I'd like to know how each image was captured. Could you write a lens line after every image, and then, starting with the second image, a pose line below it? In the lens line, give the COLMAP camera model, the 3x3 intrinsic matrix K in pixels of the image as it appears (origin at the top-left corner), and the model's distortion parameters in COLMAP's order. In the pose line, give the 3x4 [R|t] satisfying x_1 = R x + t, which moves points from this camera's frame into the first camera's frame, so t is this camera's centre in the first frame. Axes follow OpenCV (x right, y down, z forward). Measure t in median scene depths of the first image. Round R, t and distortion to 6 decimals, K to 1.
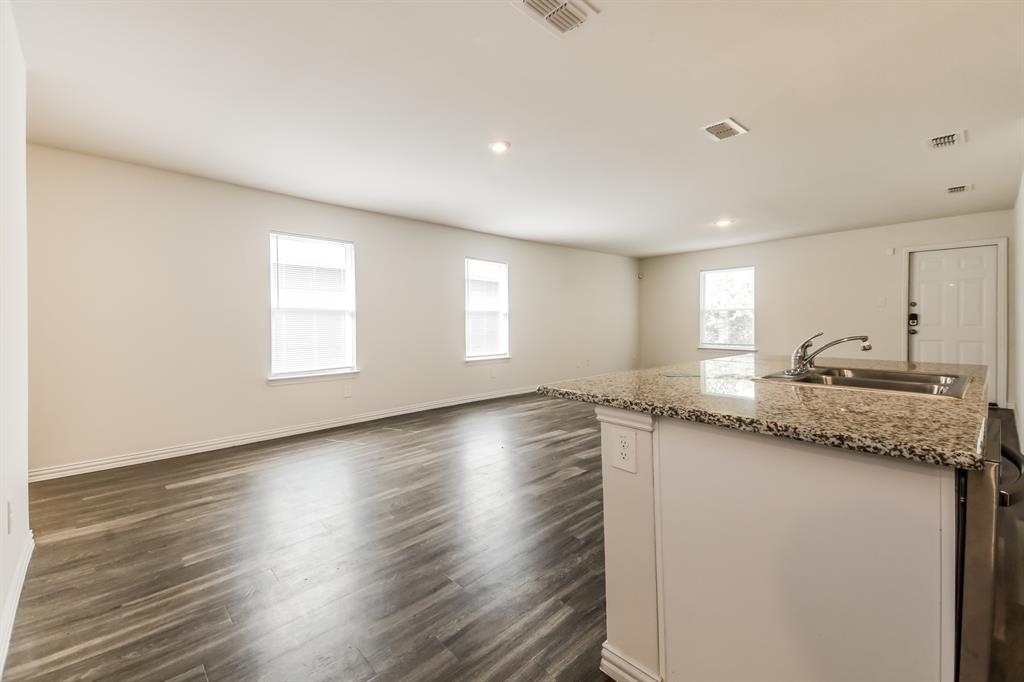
lens RADIAL K [[417.7, 0, 504.0], [0, 417.7, 321.4], [0, 0, 1]] dist [0.078735, -0.000292]
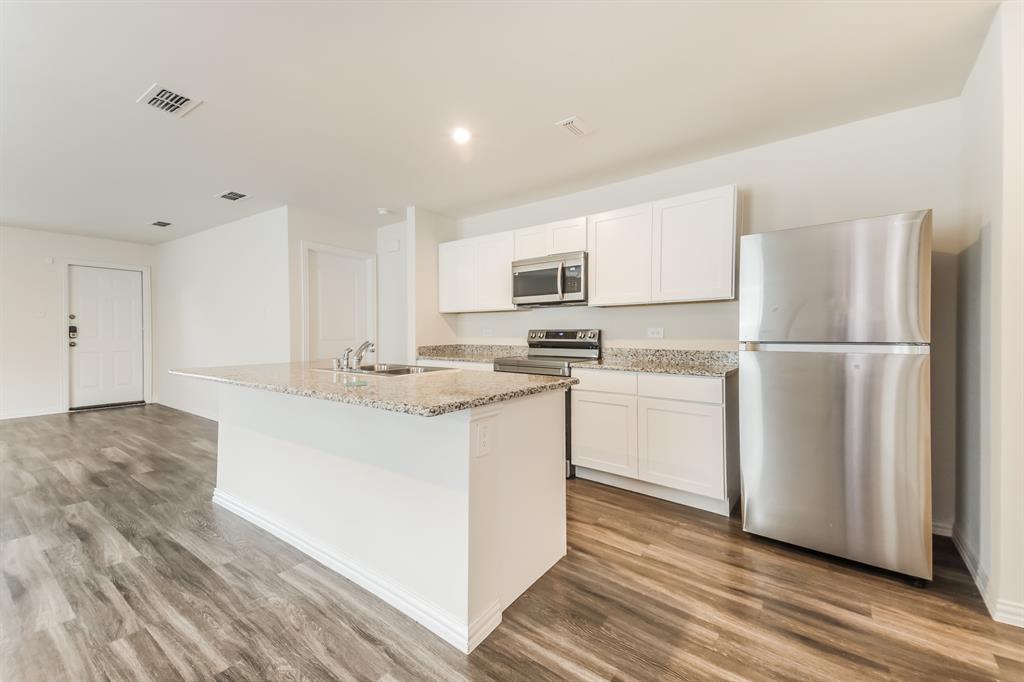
lens RADIAL K [[400.2, 0, 484.7], [0, 400.2, 336.1], [0, 0, 1]] dist [0.109162, -0.039197]
pose [[-0.148938, -0.003374, 0.988841, -0.334190], [0.000254, 0.999994, 0.003451, 0.003678], [-0.988847, 0.000765, -0.148936, 0.456105]]
